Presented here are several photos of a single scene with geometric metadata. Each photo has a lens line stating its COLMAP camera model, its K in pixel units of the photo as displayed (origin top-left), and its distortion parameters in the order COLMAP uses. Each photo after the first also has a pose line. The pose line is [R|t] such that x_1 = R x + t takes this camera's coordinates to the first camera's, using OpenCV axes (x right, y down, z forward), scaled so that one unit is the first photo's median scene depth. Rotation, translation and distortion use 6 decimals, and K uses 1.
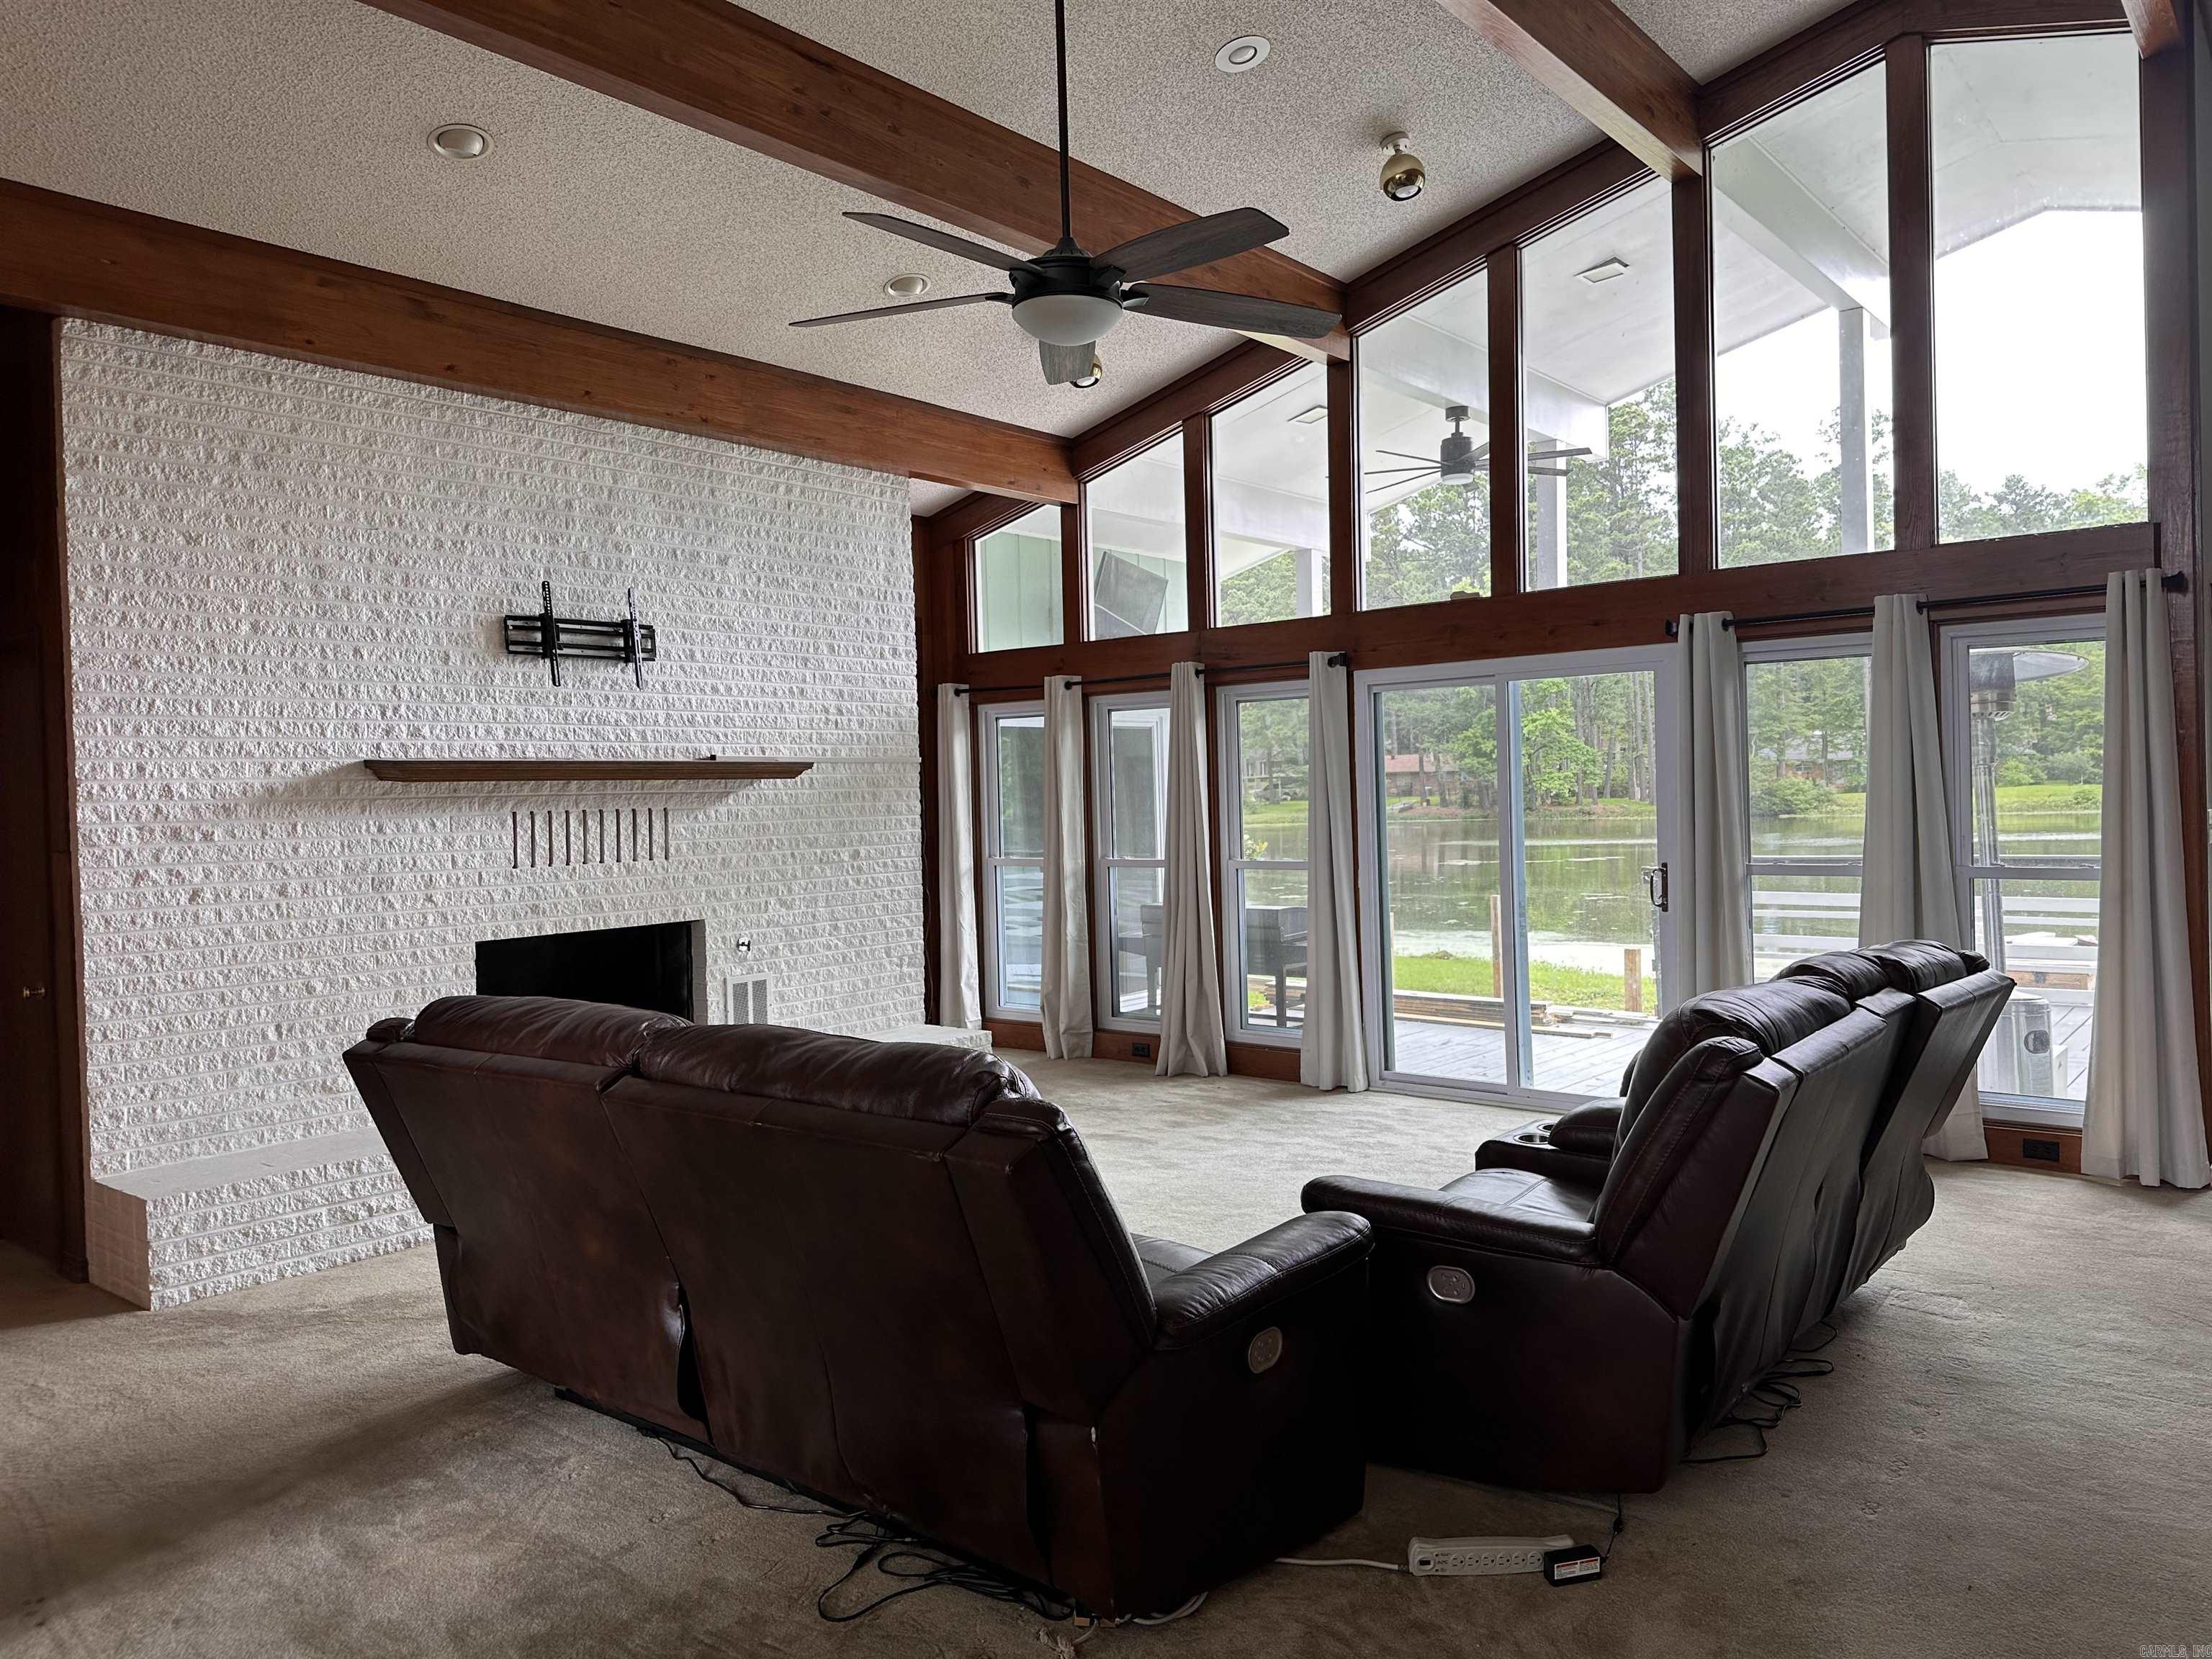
lens RADIAL K [[1539.1, 0, 1121.8], [0, 1539.1, 819.7], [0, 0, 1]] dist [0.069882, -0.065343]
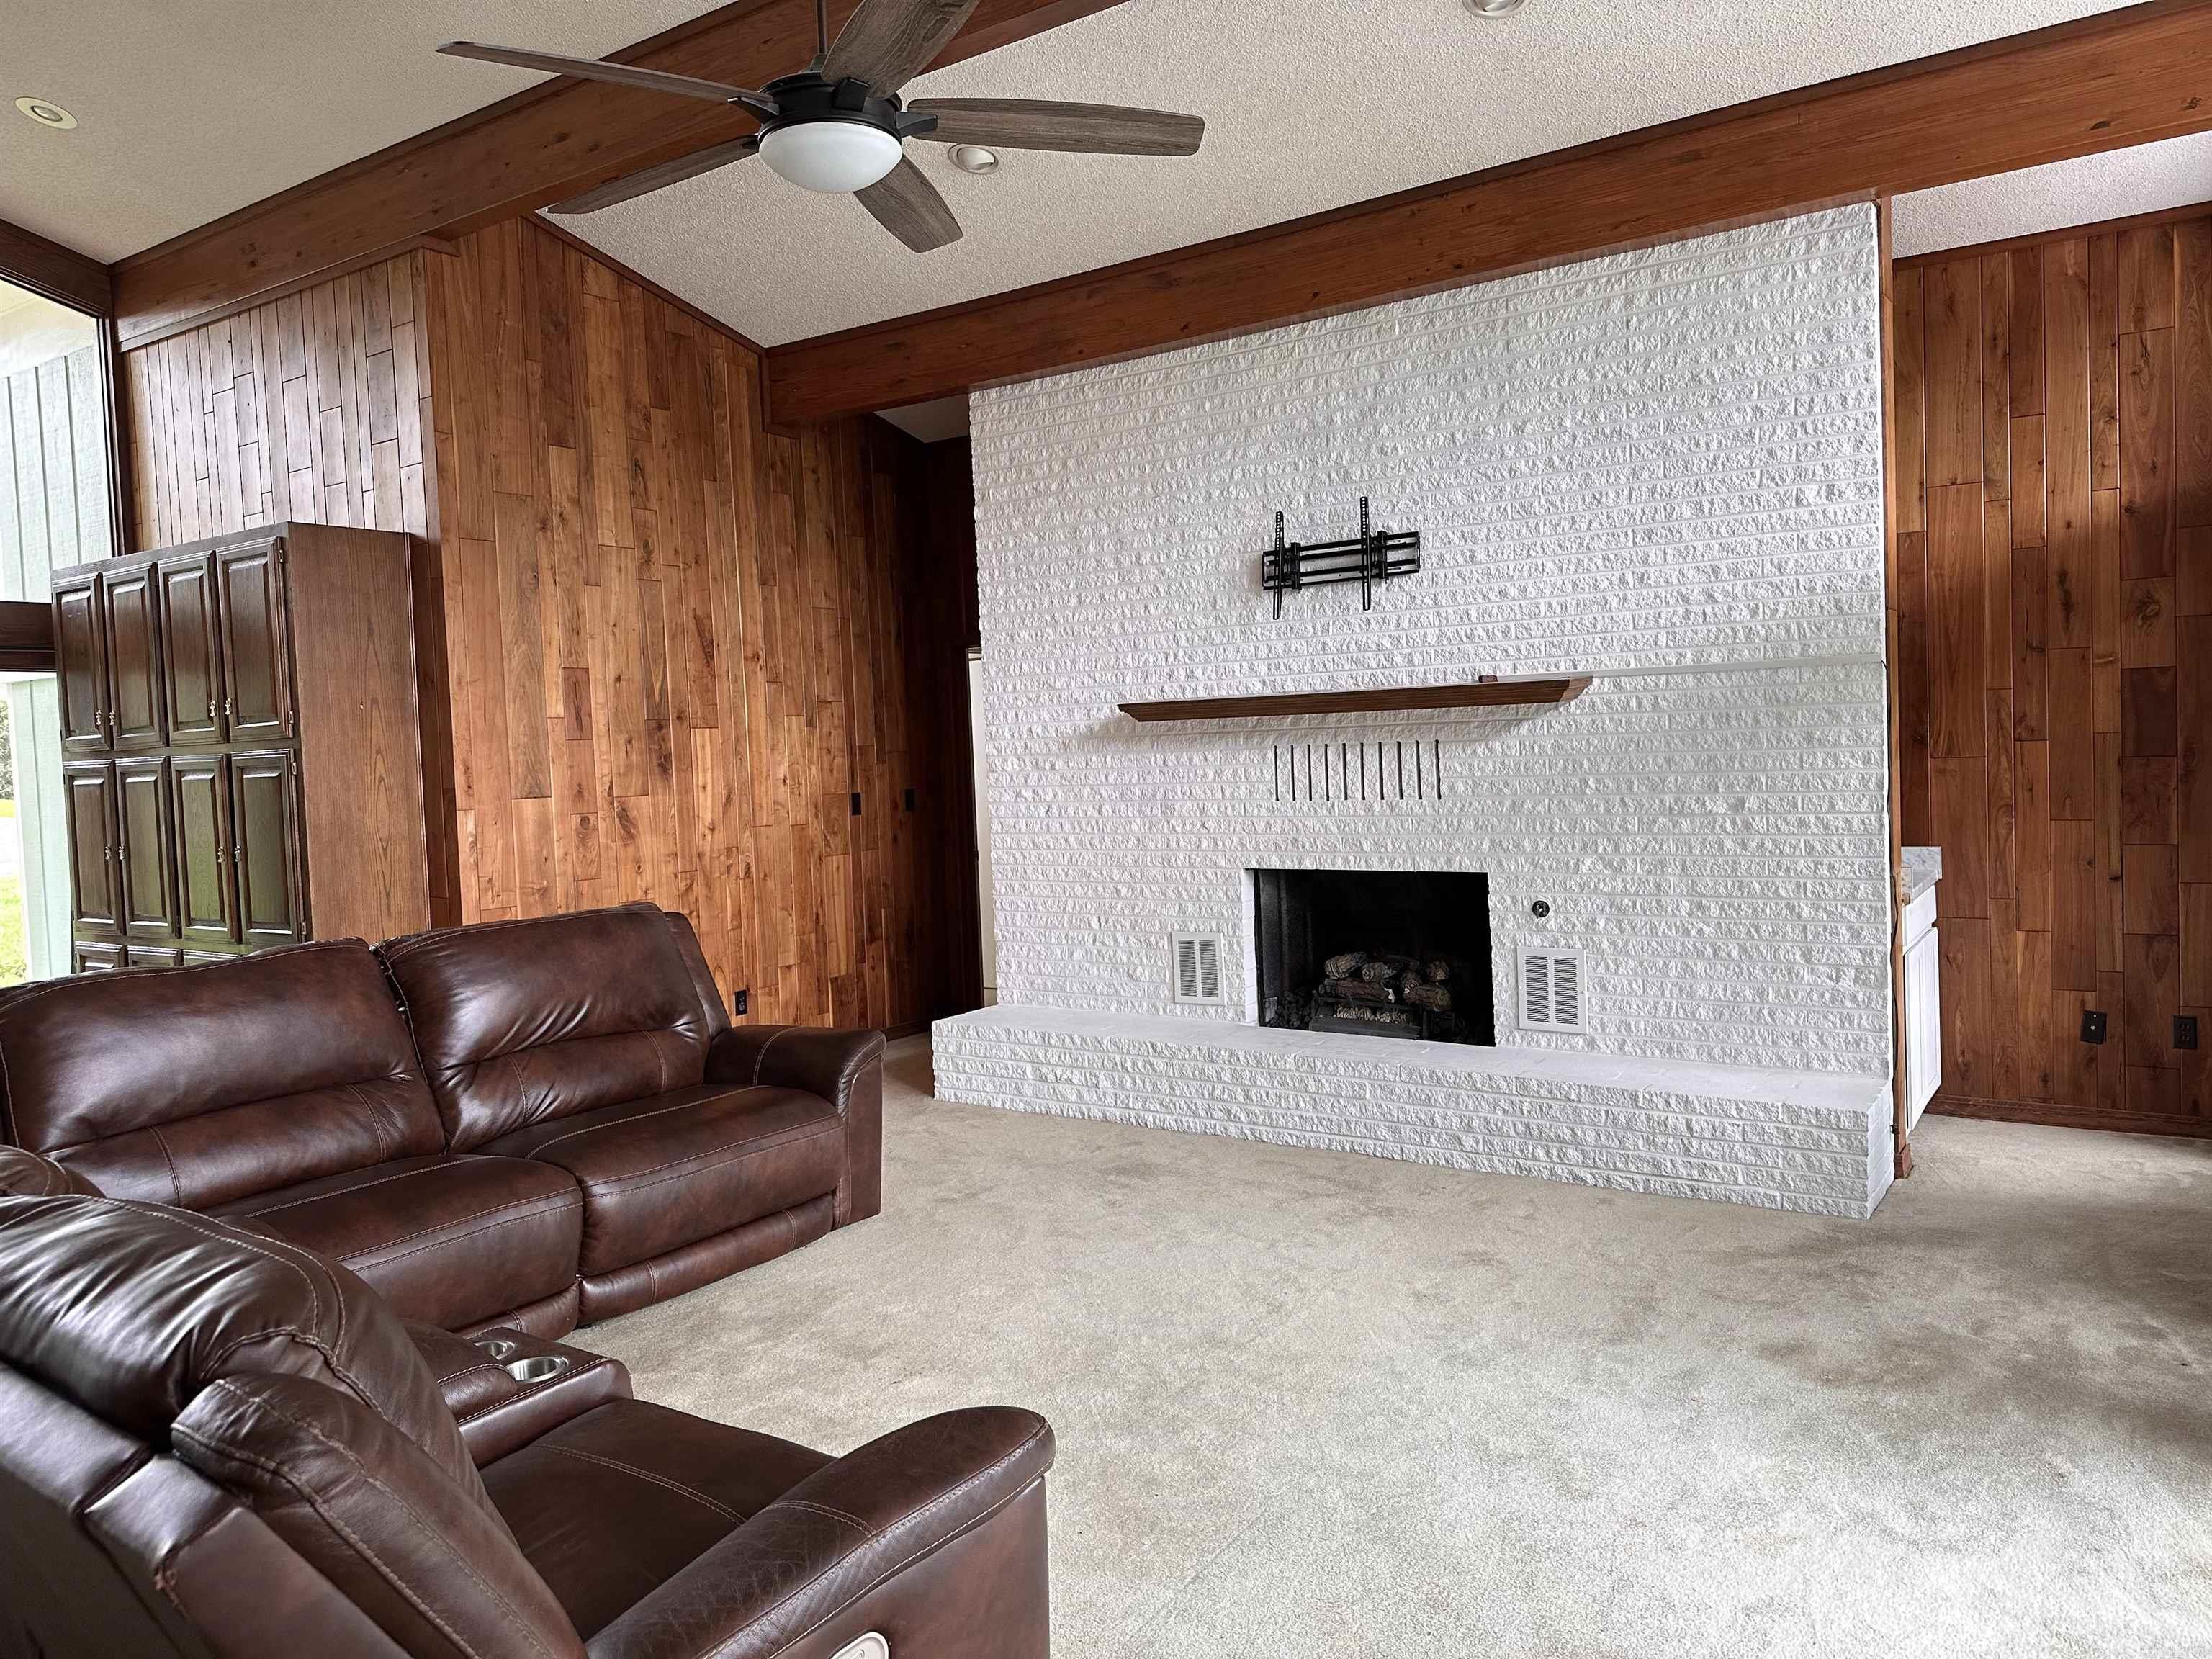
lens RADIAL K [[1539.1, 0, 1116.3], [0, 1539.1, 850.8], [0, 0, 1]] dist [0.069882, -0.065343]
pose [[0.078907, 0.085203, -0.993234, 0.605469], [0.013402, 0.996160, 0.086519, -0.025214], [0.996792, -0.020138, 0.077462, 0.815007]]
